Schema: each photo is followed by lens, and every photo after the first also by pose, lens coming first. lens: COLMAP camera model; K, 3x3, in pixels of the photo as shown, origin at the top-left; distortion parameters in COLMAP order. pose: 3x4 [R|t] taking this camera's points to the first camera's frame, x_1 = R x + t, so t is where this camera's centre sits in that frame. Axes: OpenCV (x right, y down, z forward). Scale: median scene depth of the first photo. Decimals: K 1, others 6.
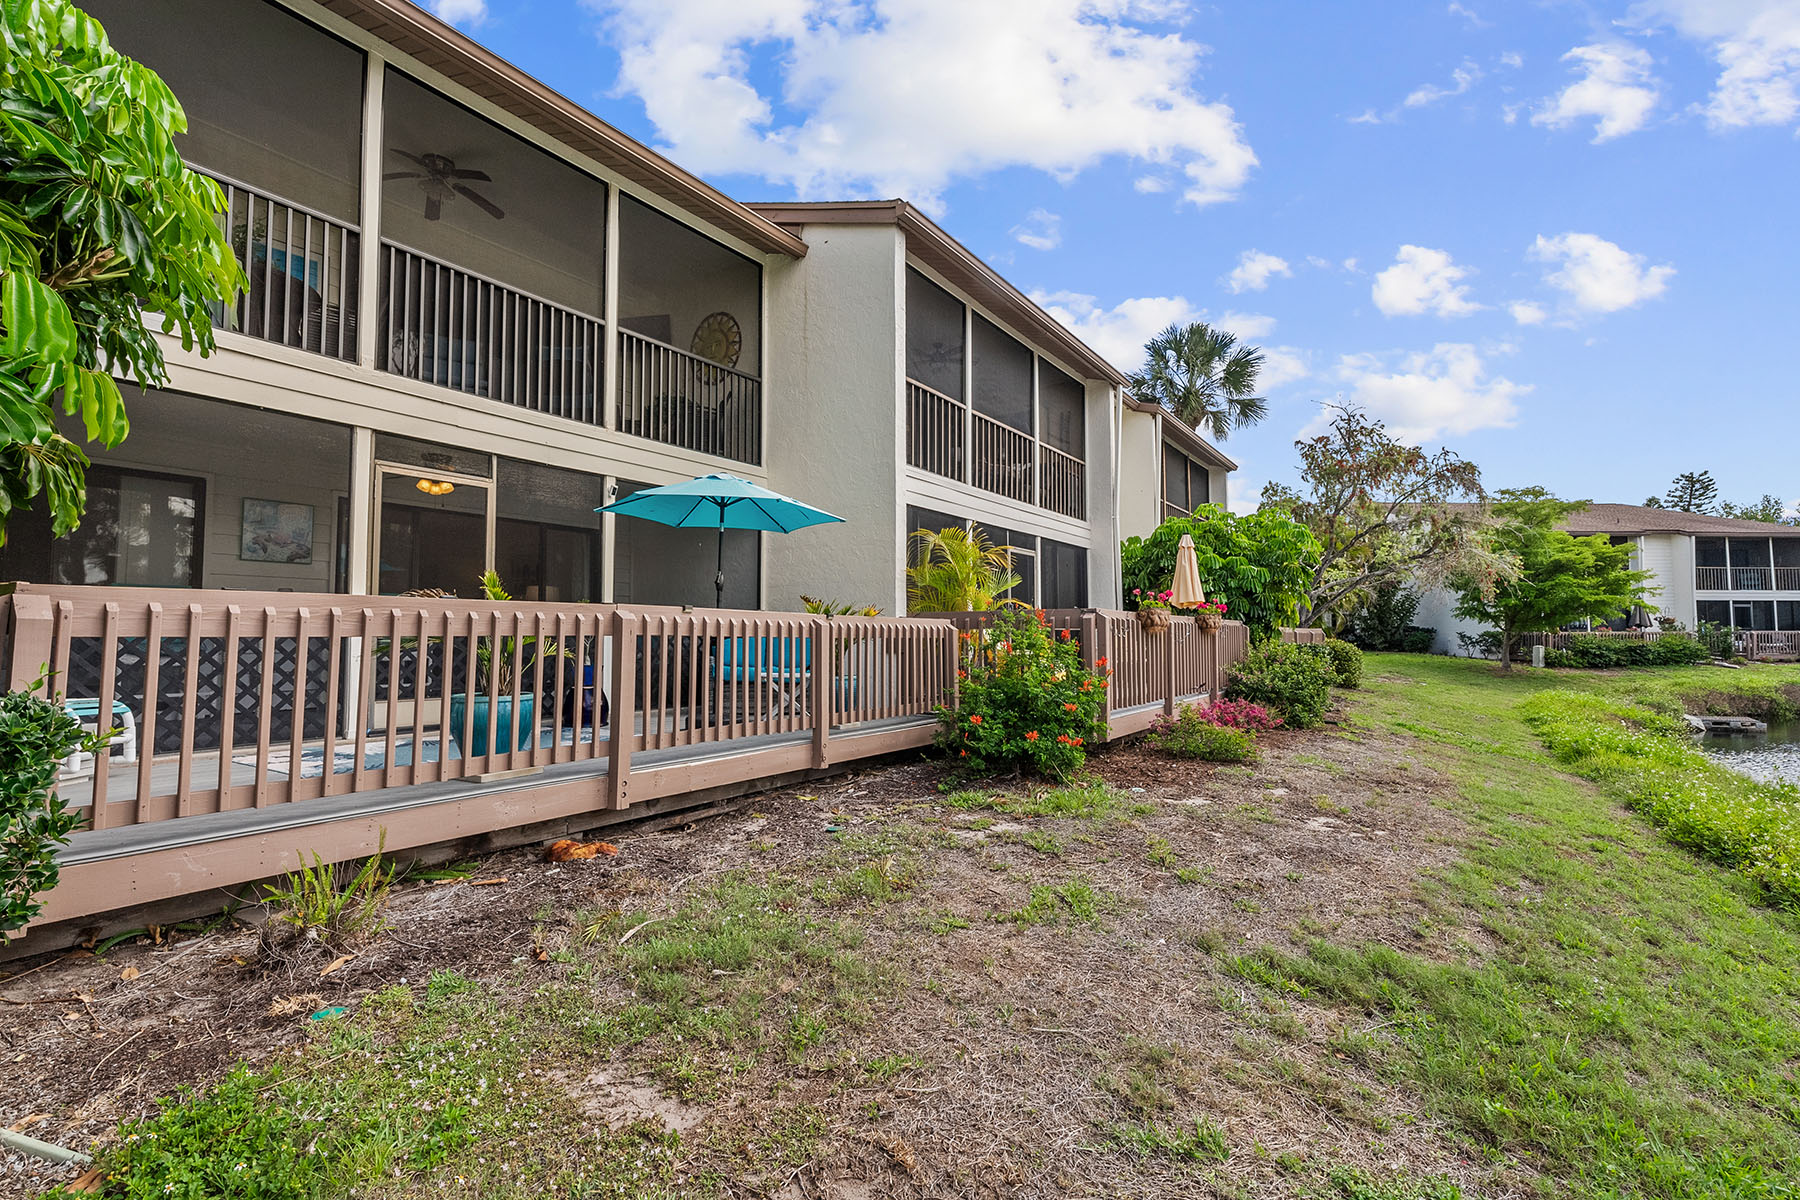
lens RADIAL K [[861.3, 0, 903.6], [0, 861.3, 592.4], [0, 0, 1]] dist [0.004817, 0.000201]
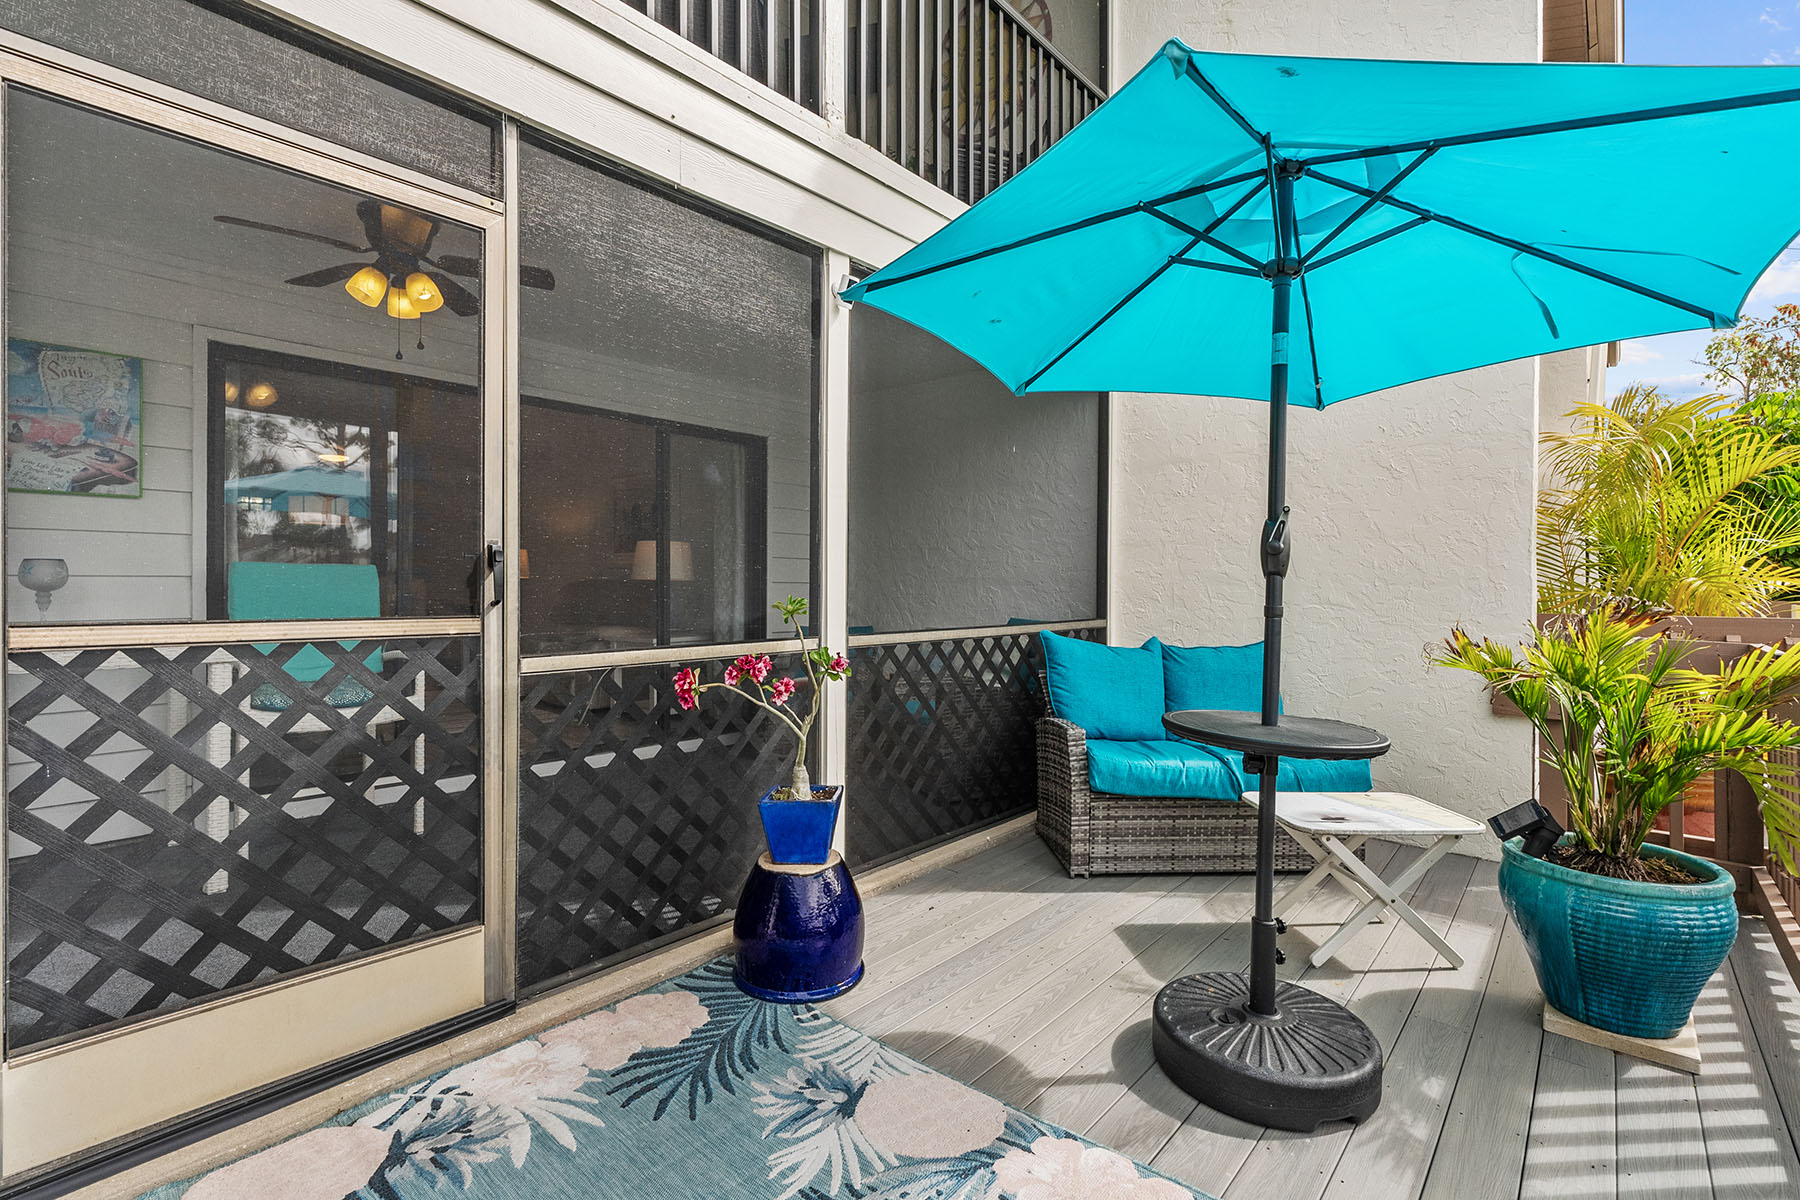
lens RADIAL K [[861.3, 0, 900.5], [0, 861.3, 593.6], [0, 0, 1]] dist [0.004817, 0.000201]
pose [[0.992393, 0.008391, -0.122820, -0.268480], [-0.000315, 0.997844, 0.065628, -0.013551], [0.123106, -0.065090, 0.990257, 0.632311]]
